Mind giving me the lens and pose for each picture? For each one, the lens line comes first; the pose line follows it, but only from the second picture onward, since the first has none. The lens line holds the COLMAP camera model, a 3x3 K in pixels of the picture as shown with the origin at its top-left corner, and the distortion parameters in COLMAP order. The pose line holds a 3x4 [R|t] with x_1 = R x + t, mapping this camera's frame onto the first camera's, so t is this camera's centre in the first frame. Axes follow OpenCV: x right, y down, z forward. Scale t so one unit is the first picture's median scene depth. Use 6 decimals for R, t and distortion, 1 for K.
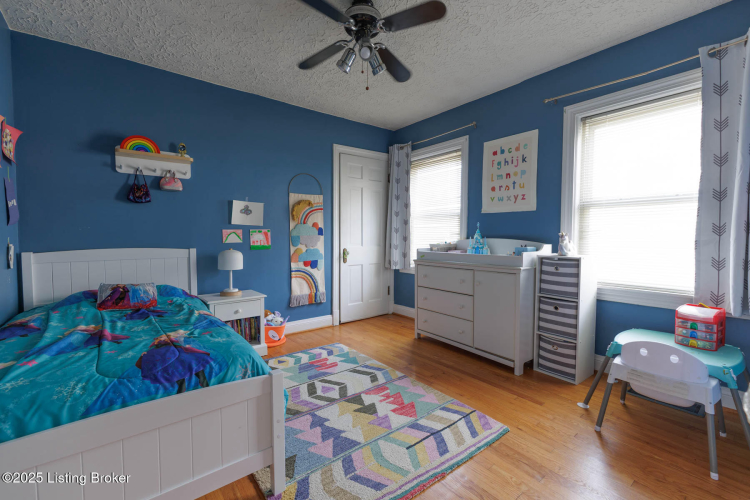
lens RADIAL K [[322.2, 0, 374.4], [0, 322.2, 246.0], [0, 0, 1]] dist [0.004250, 0.000425]
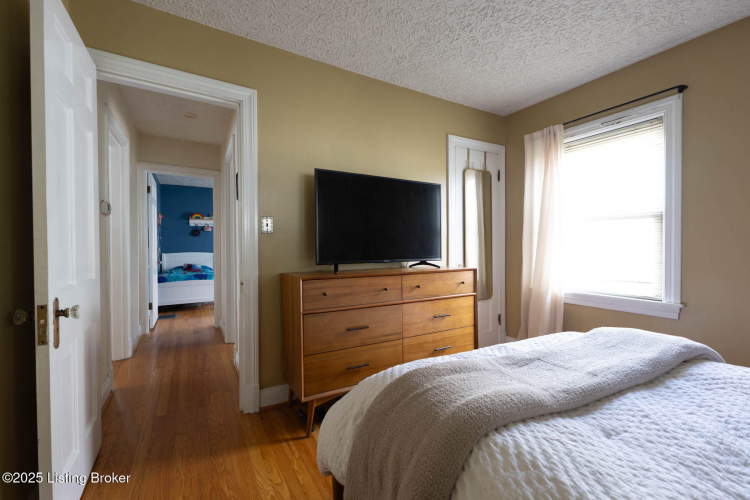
lens RADIAL K [[322.2, 0, 374.7], [0, 322.2, 250.0], [0, 0, 1]] dist [0.004250, 0.000425]
pose [[0.990861, 0.009409, -0.134562, 1.227950], [-0.011834, 0.999781, -0.017238, 0.016273], [0.134370, 0.018673, 0.990755, -1.624554]]
